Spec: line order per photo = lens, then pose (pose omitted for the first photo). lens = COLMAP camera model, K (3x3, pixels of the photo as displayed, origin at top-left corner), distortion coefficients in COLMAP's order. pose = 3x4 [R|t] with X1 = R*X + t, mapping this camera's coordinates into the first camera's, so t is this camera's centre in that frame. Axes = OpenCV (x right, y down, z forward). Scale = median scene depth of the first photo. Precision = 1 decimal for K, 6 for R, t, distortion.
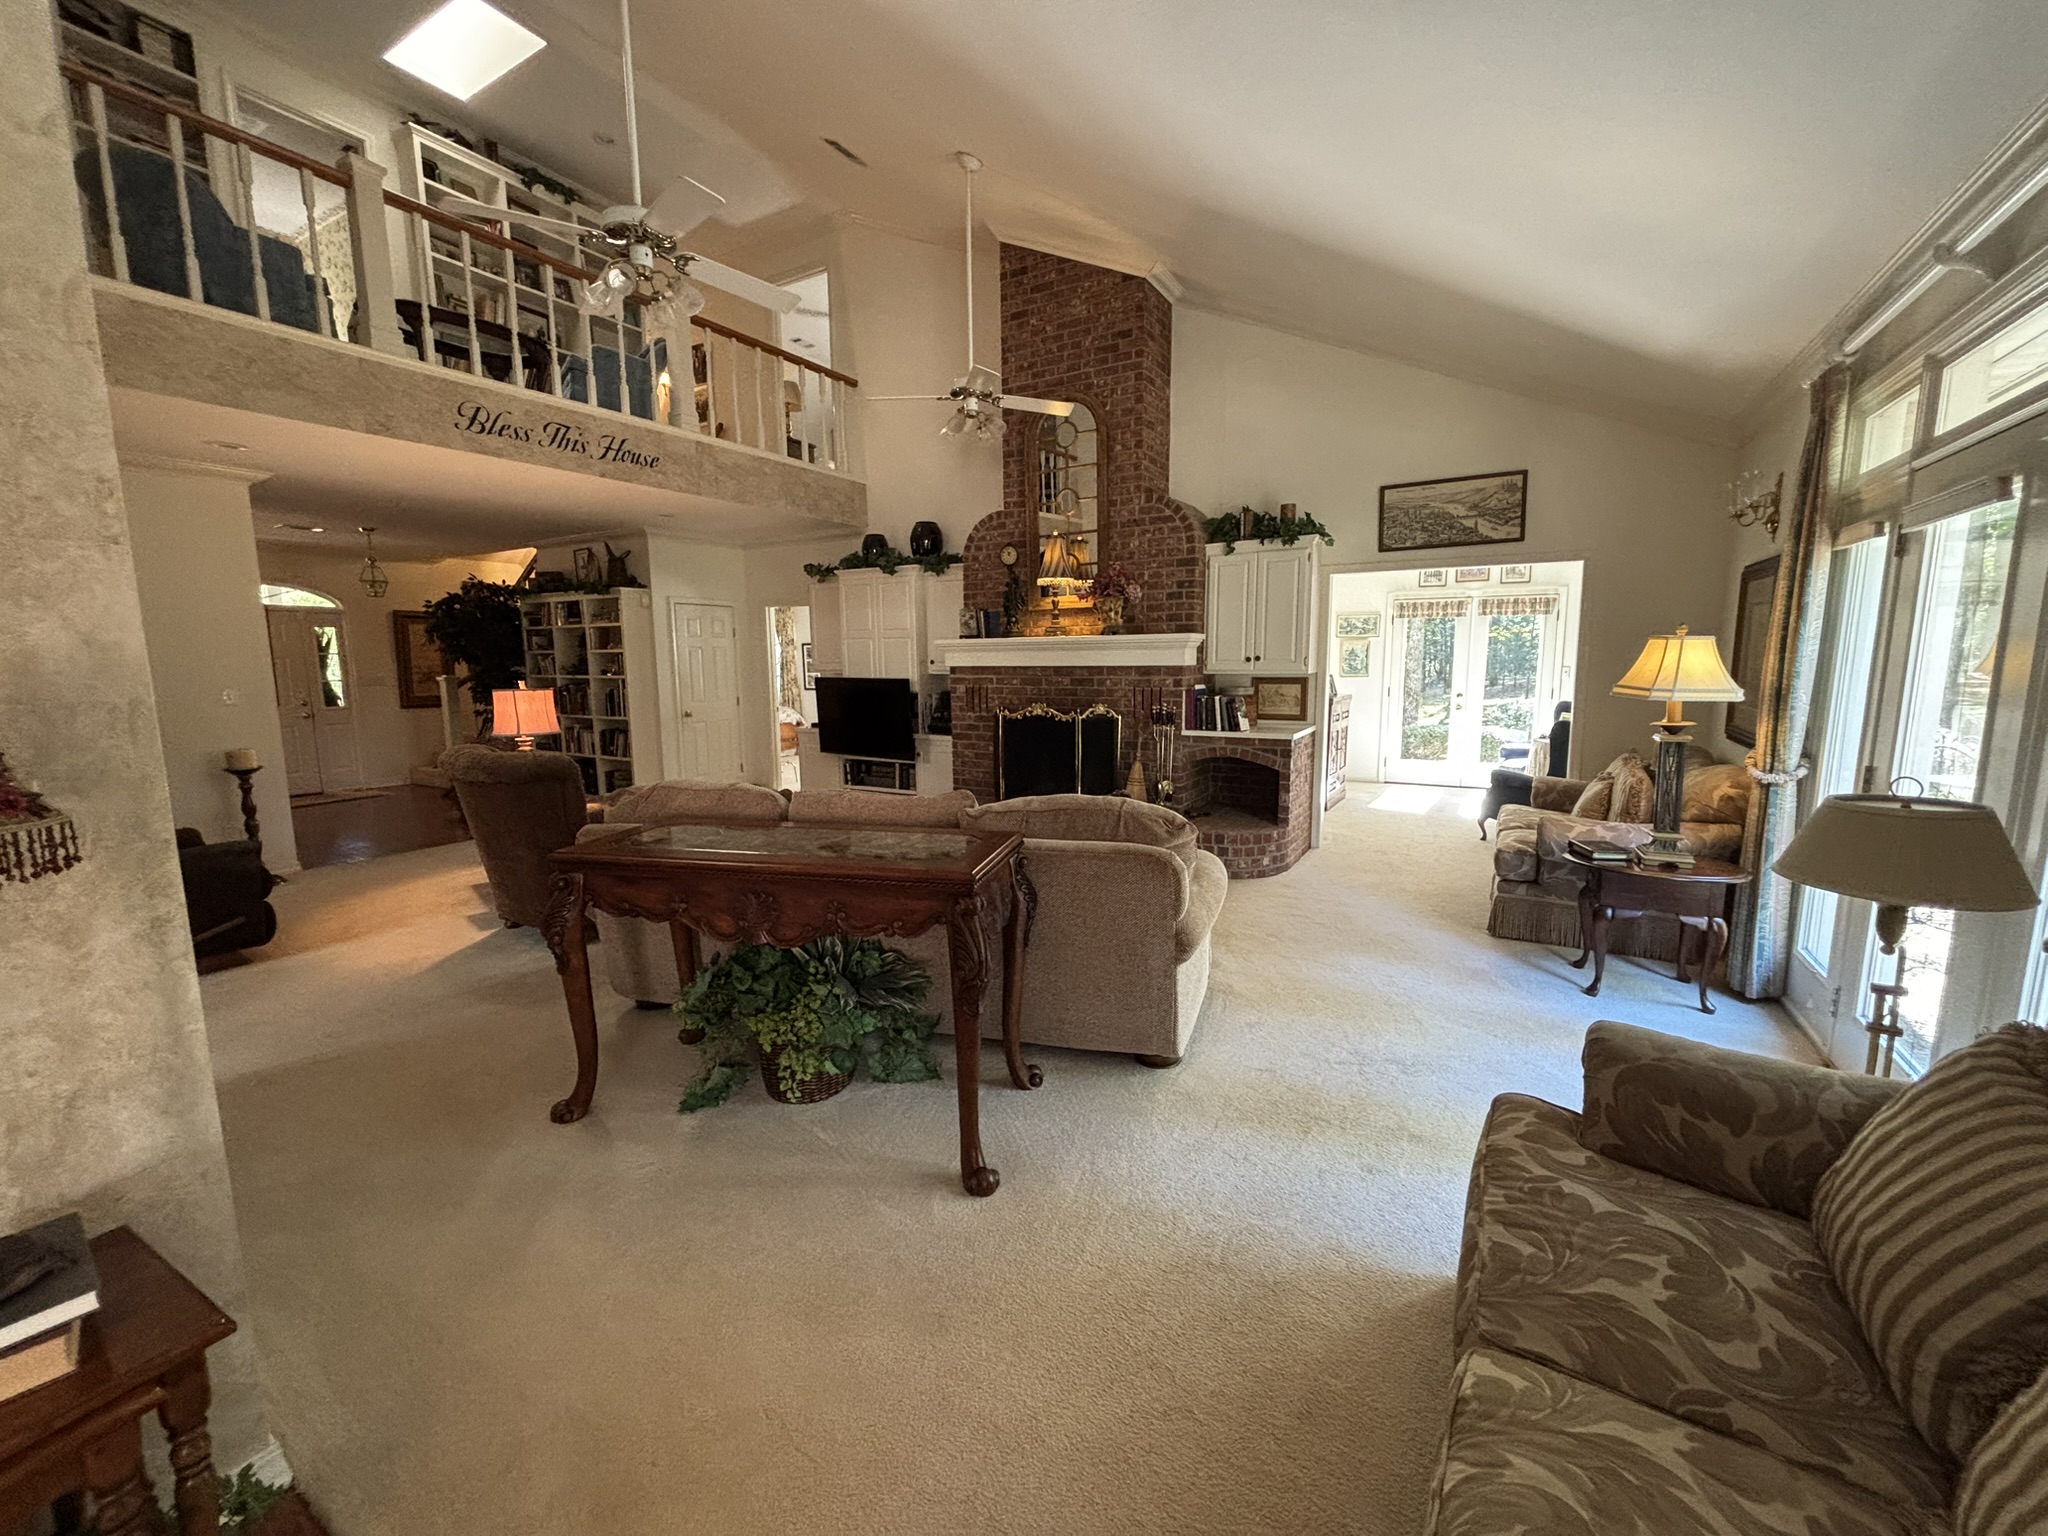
lens RADIAL K [[824.6, 0, 1024.9], [0, 824.6, 763.5], [0, 0, 1]] dist [-0.005632, 0.000197]
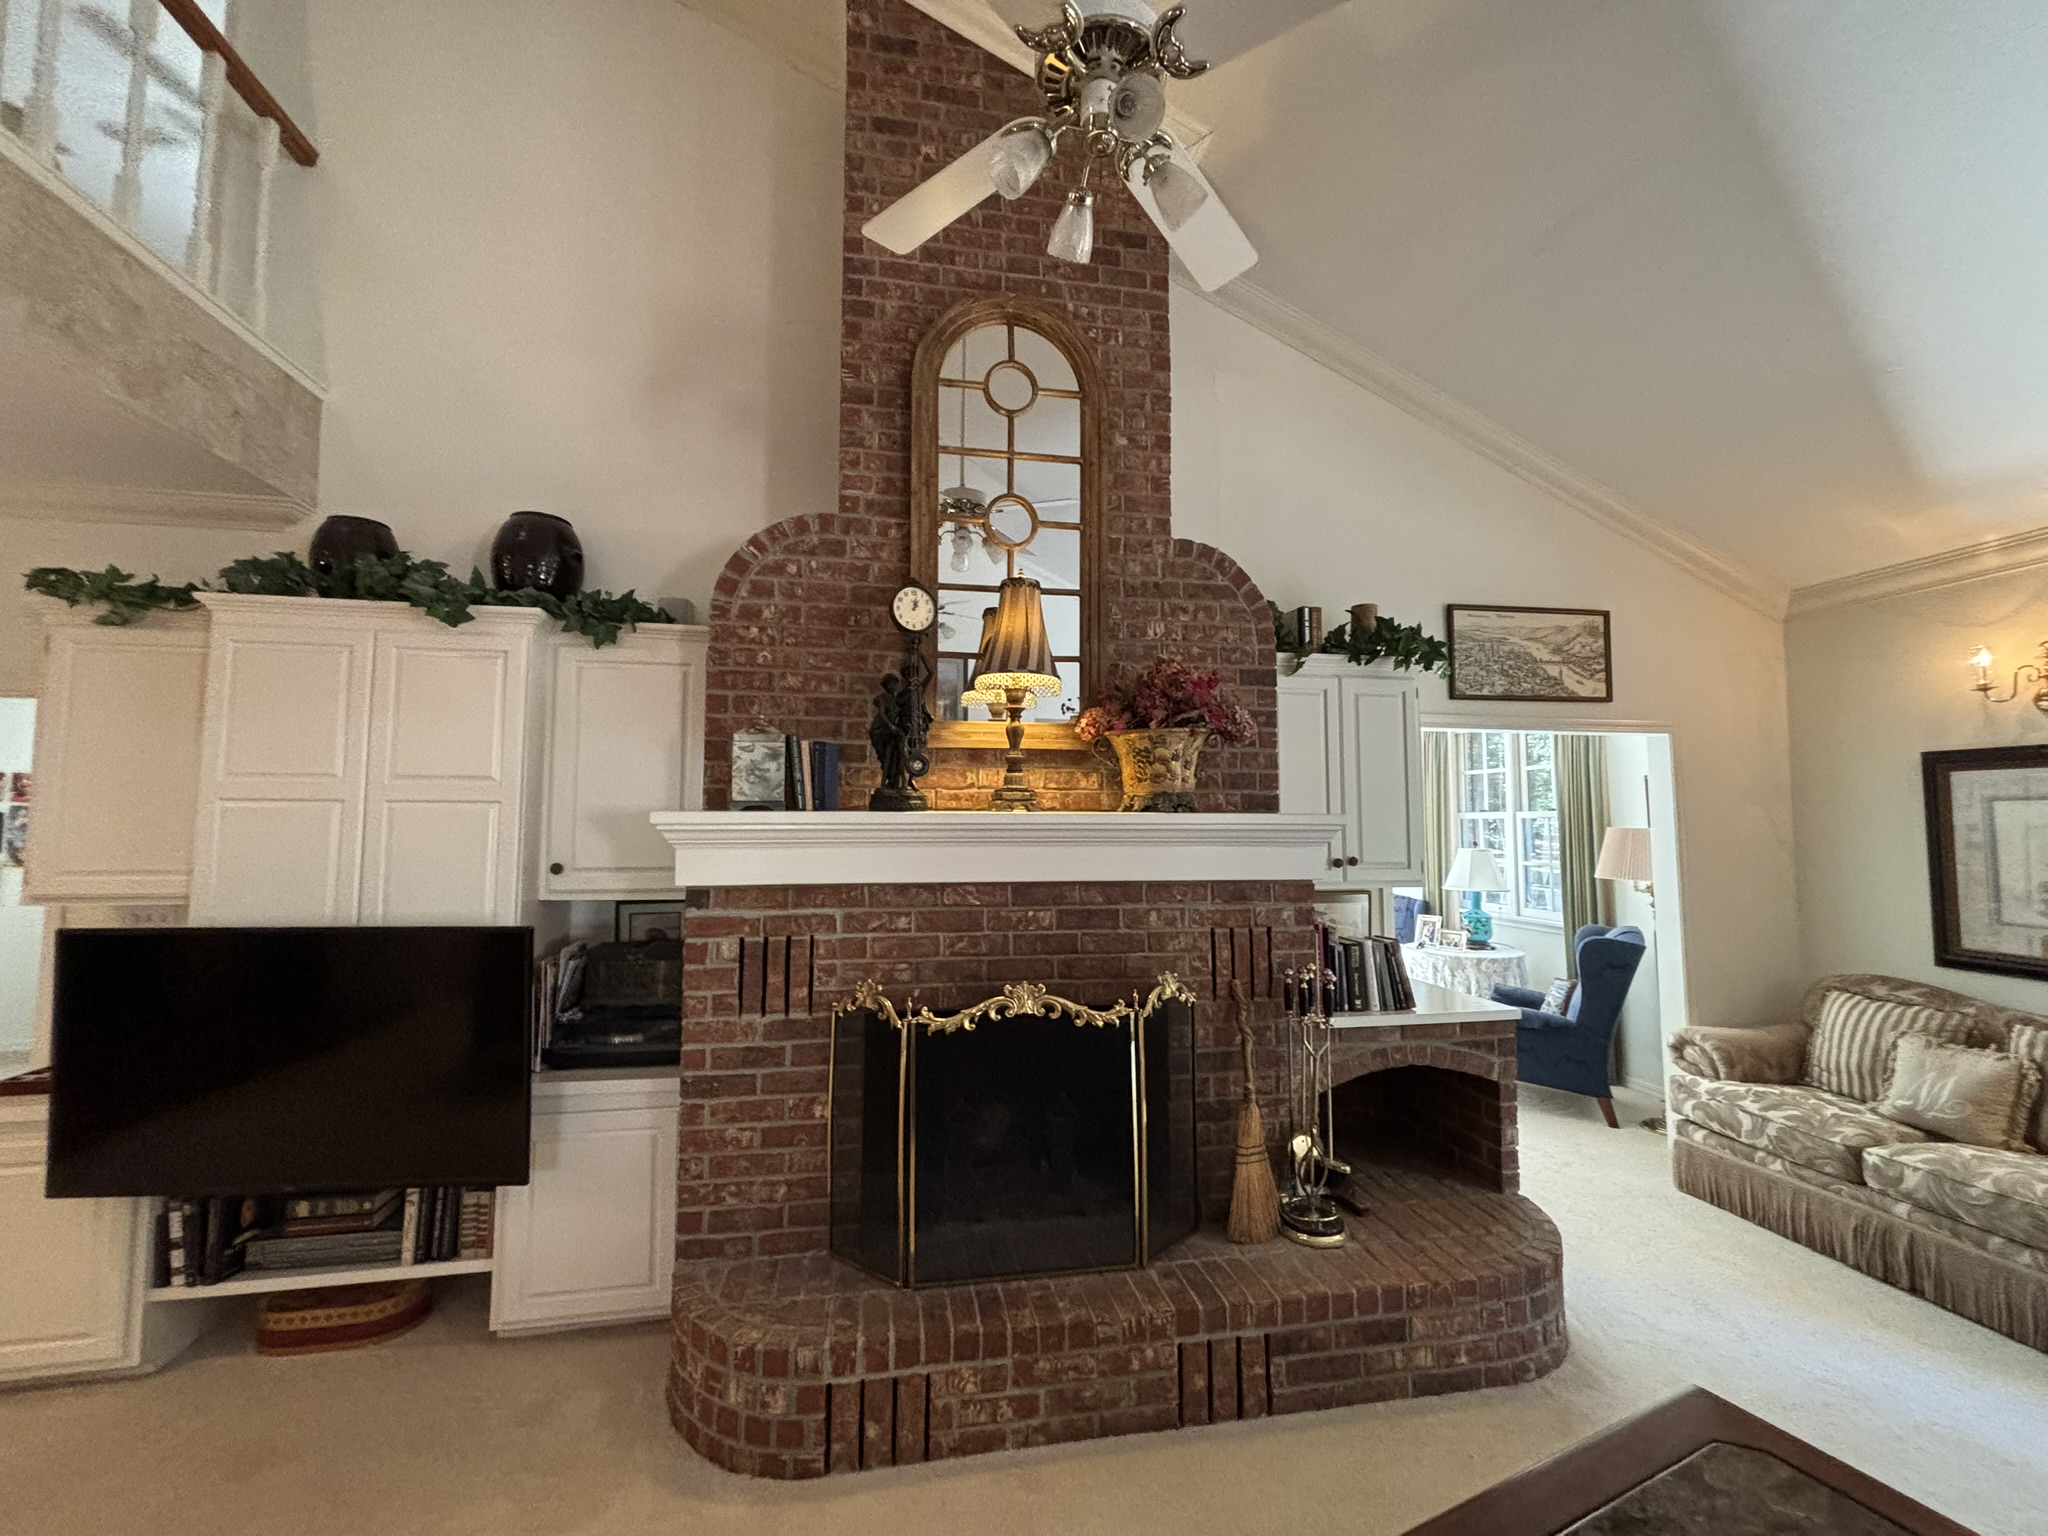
lens RADIAL K [[823.5, 0, 1025.7], [0, 823.5, 758.7], [0, 0, 1]] dist [0.024032, -0.019447]
pose [[0.750139, 0.067556, 0.657820, -0.237467], [0.075617, 0.979480, -0.186818, -0.101502], [-0.656942, 0.189881, 0.729638, 0.683422]]
